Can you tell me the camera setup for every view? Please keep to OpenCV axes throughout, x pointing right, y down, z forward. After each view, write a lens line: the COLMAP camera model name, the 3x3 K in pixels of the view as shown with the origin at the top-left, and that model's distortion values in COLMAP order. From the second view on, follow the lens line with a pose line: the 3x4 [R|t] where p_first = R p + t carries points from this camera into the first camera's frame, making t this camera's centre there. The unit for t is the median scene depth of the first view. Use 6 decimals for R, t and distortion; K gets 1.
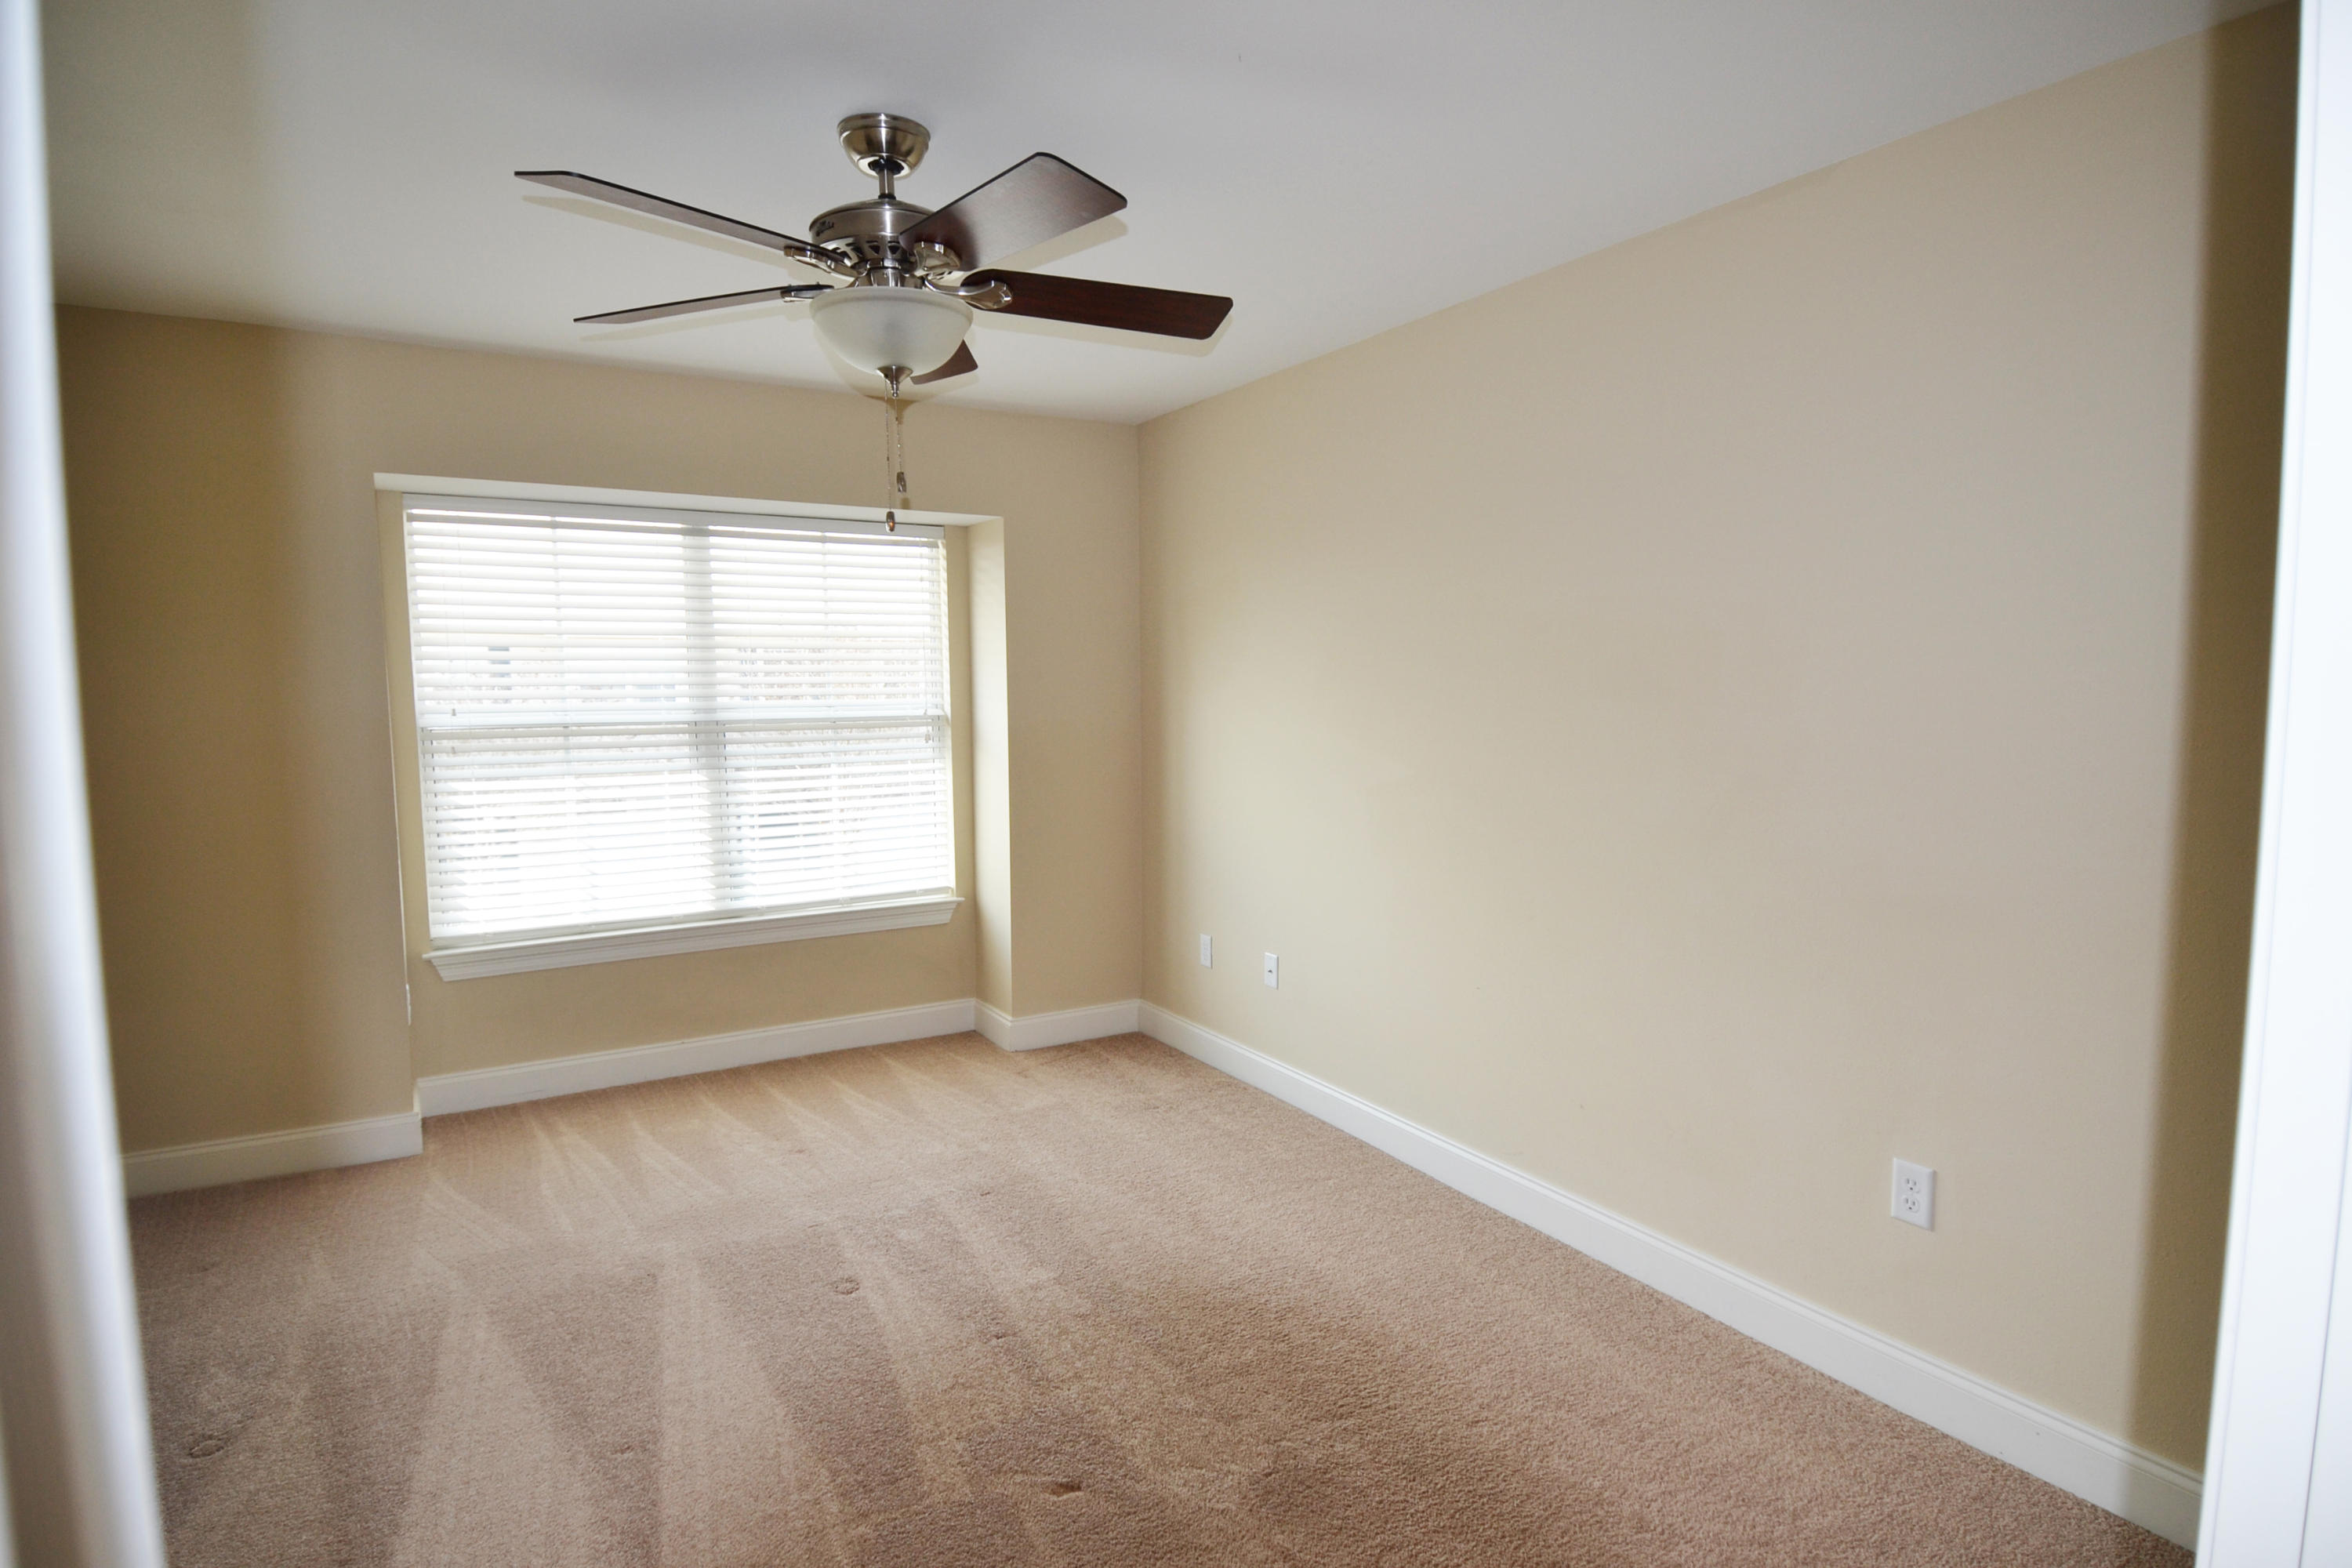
lens RADIAL K [[1241.0, 0, 1153.9], [0, 1241.0, 802.6], [0, 0, 1]] dist [0.039205, -0.044111]
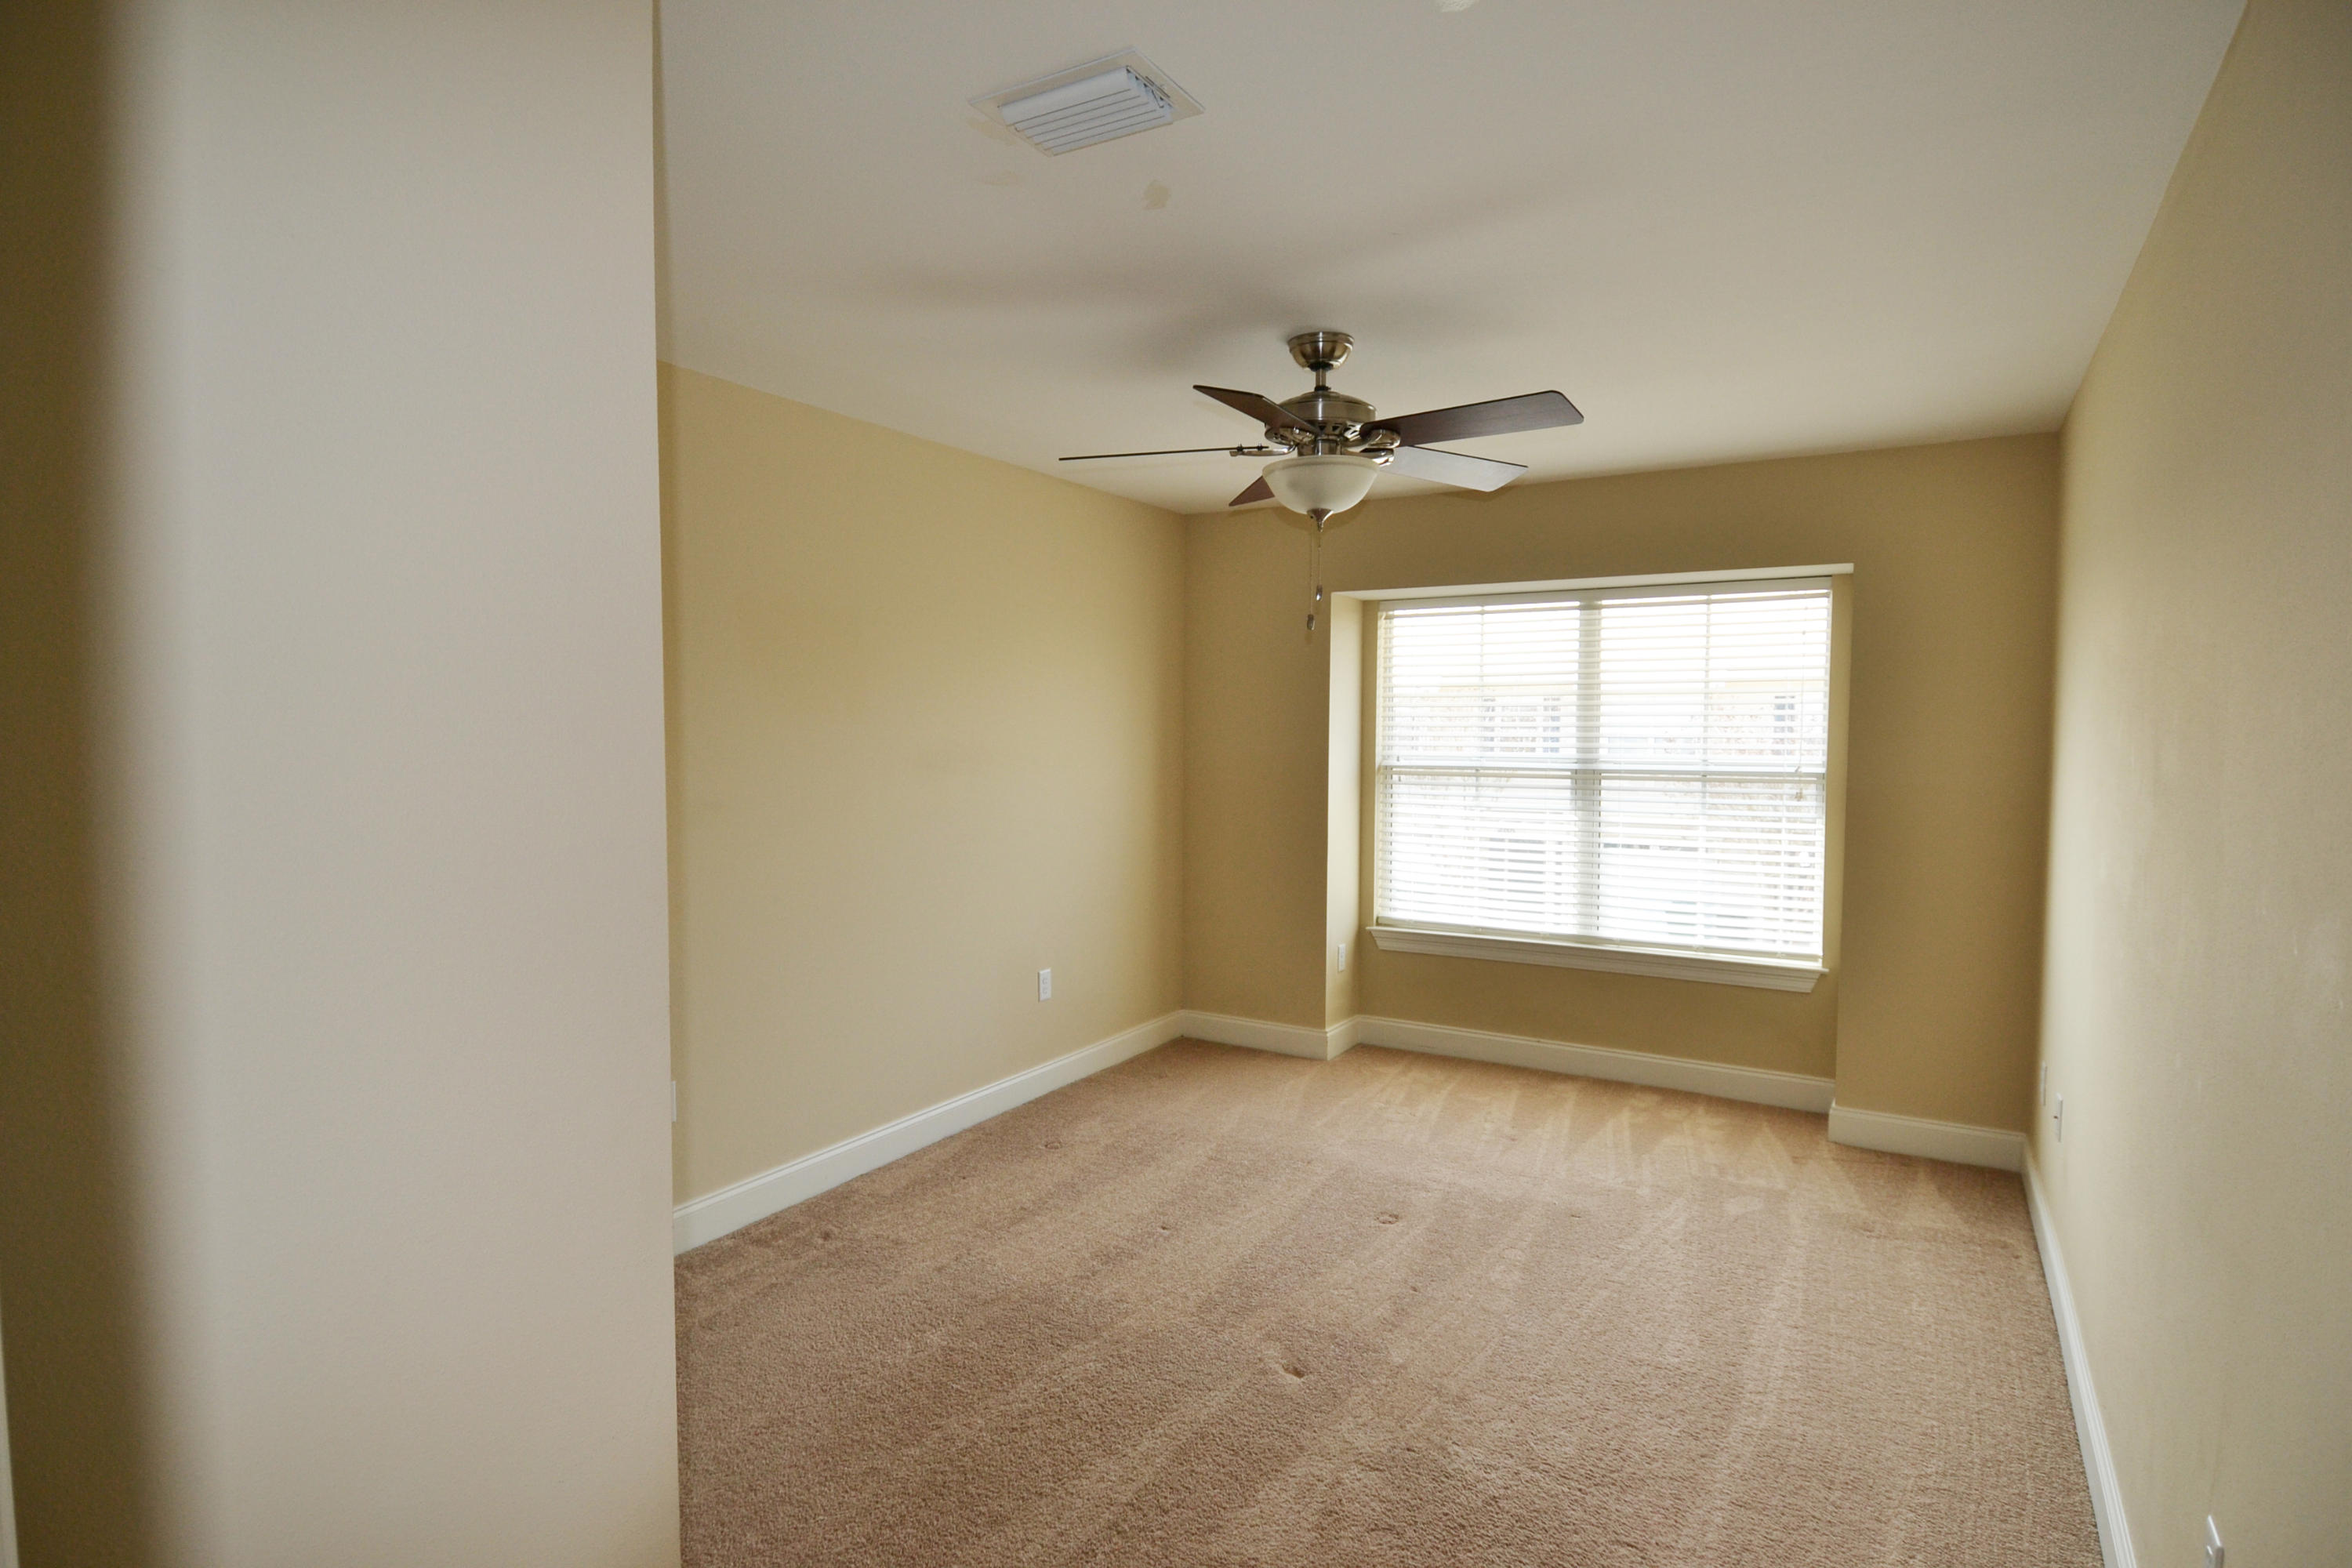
lens RADIAL K [[1241.0, 0, 1174.2], [0, 1241.0, 792.5], [0, 0, 1]] dist [0.039205, -0.044111]
pose [[0.470364, 0.053146, -0.880871, 0.488361], [-0.095586, 0.995380, 0.009015, -0.018842], [0.877281, 0.079958, 0.473271, 0.126439]]
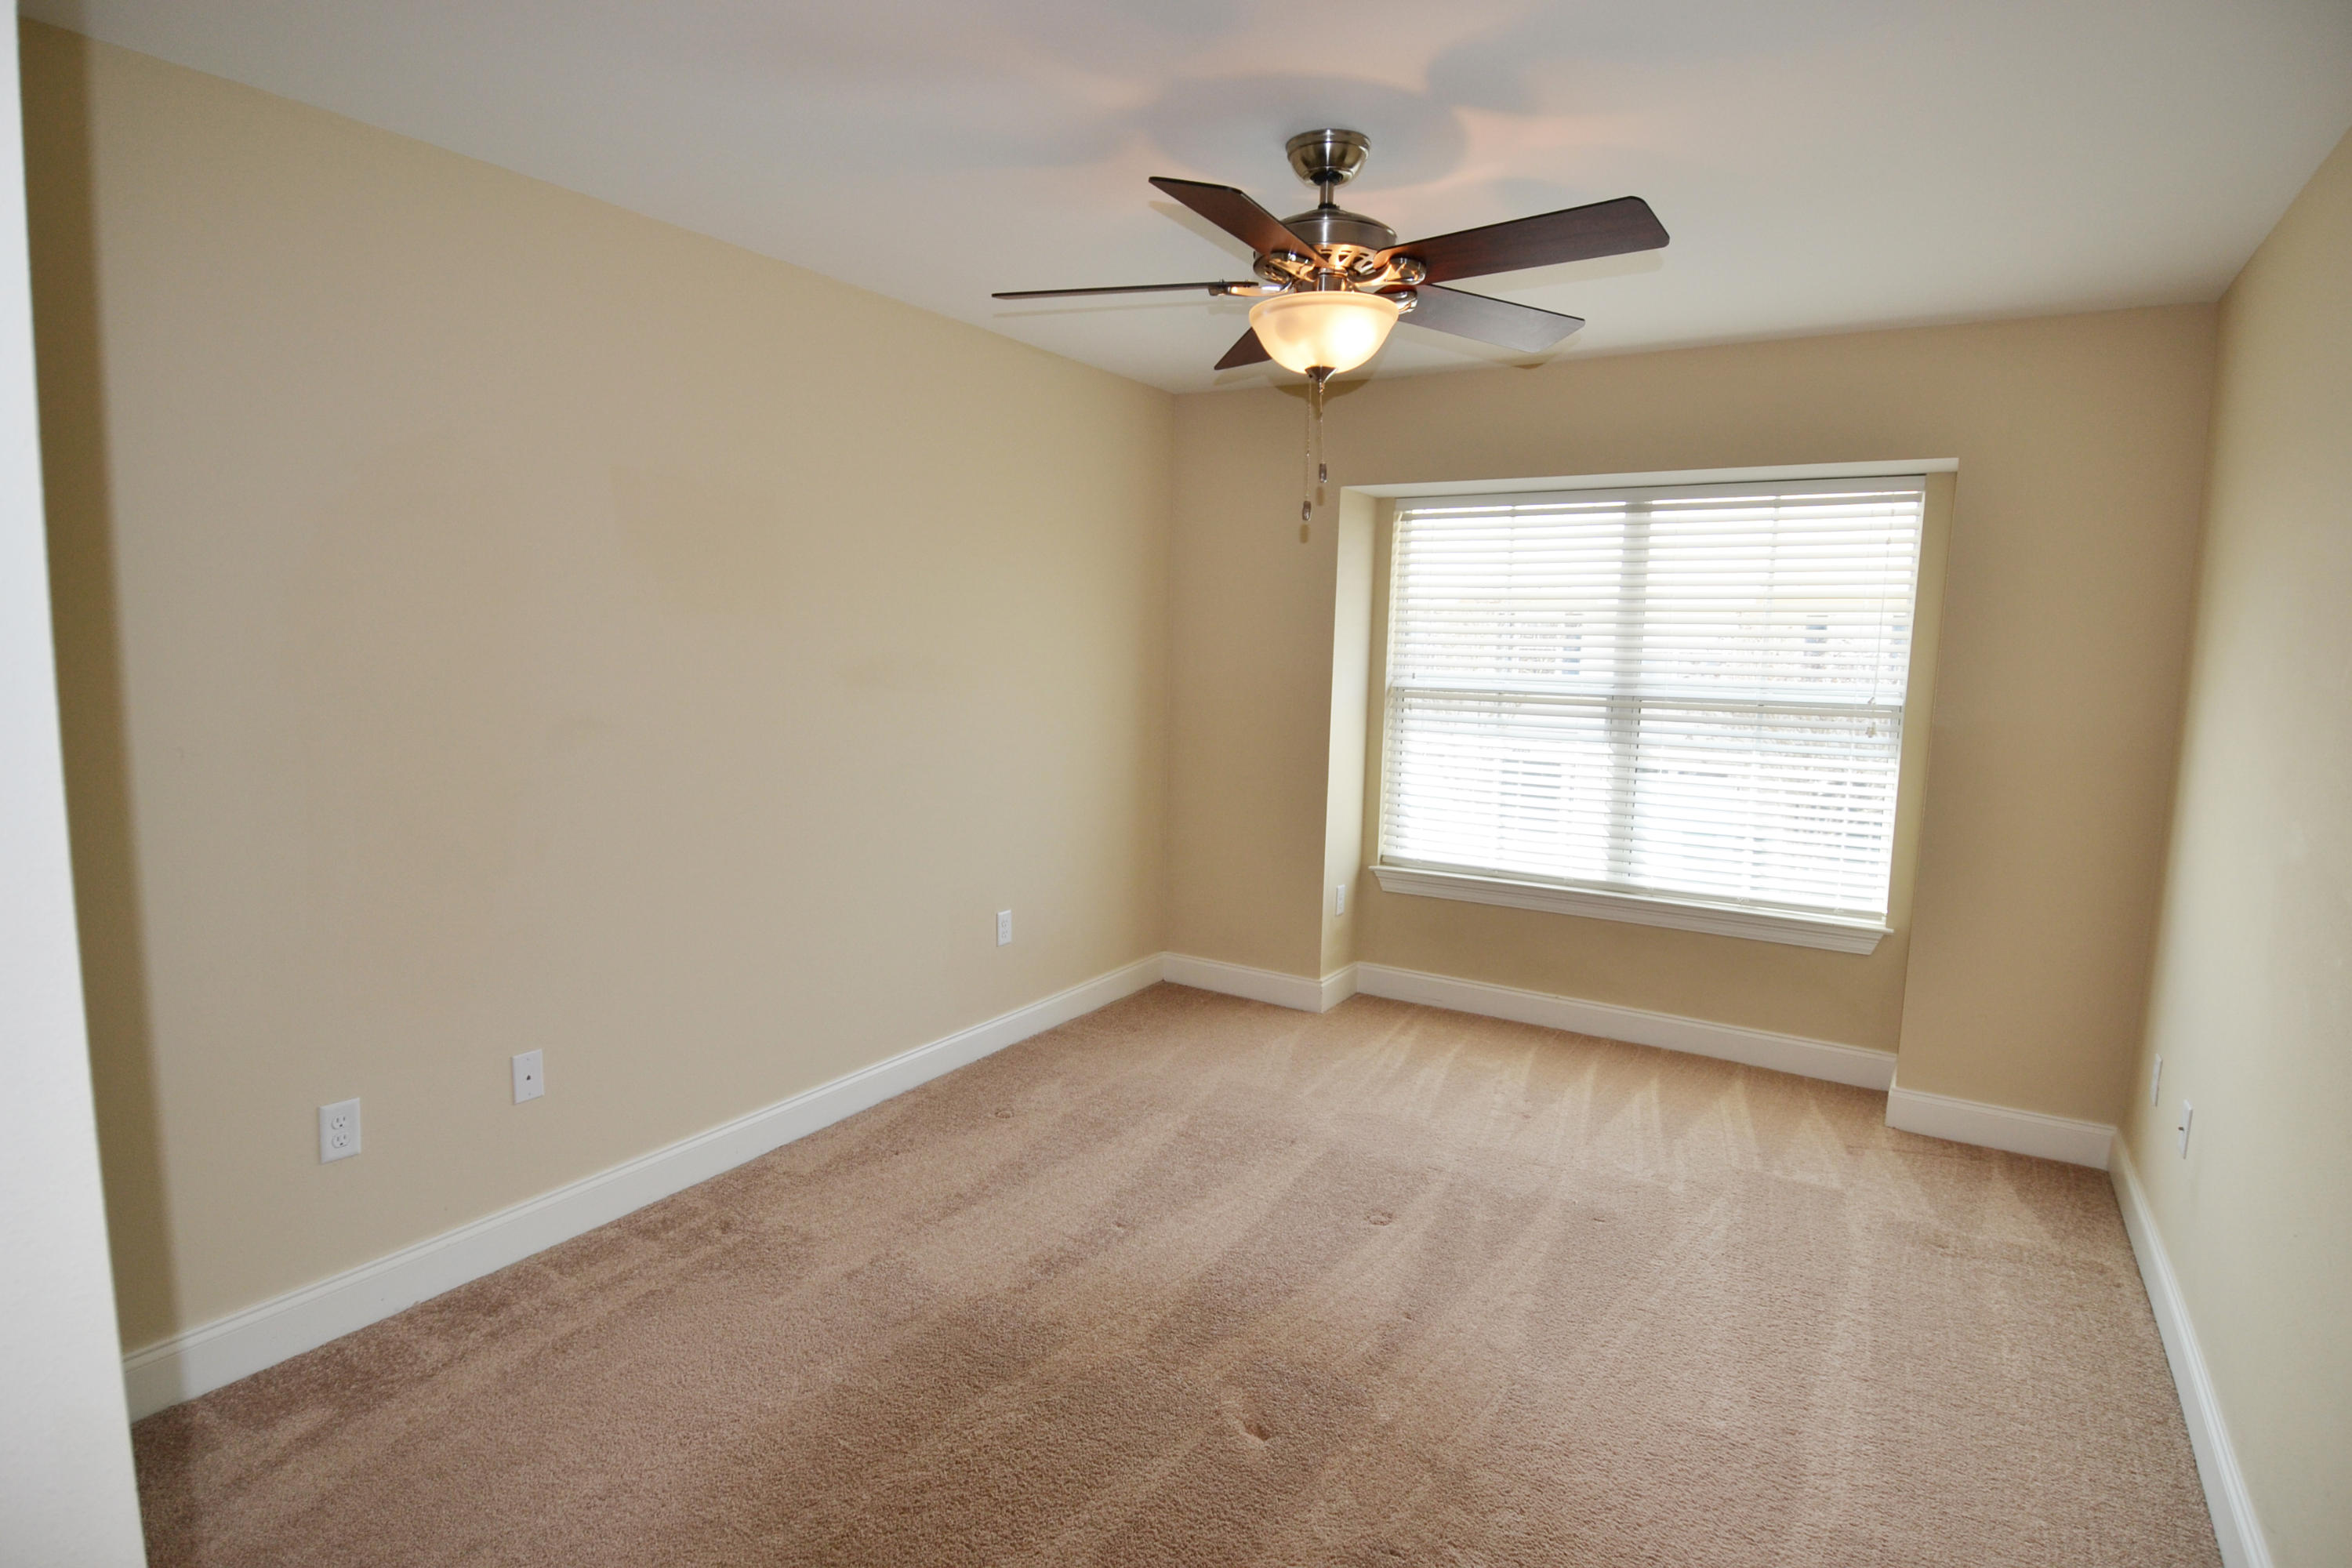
lens RADIAL K [[1241.0, 0, 1175.1], [0, 1241.0, 794.6], [0, 0, 1]] dist [0.039205, -0.044111]
pose [[0.460893, 0.127399, -0.878264, 0.382557], [-0.114805, 0.989886, 0.083343, -0.028961], [0.879999, 0.062416, 0.470857, 0.210980]]
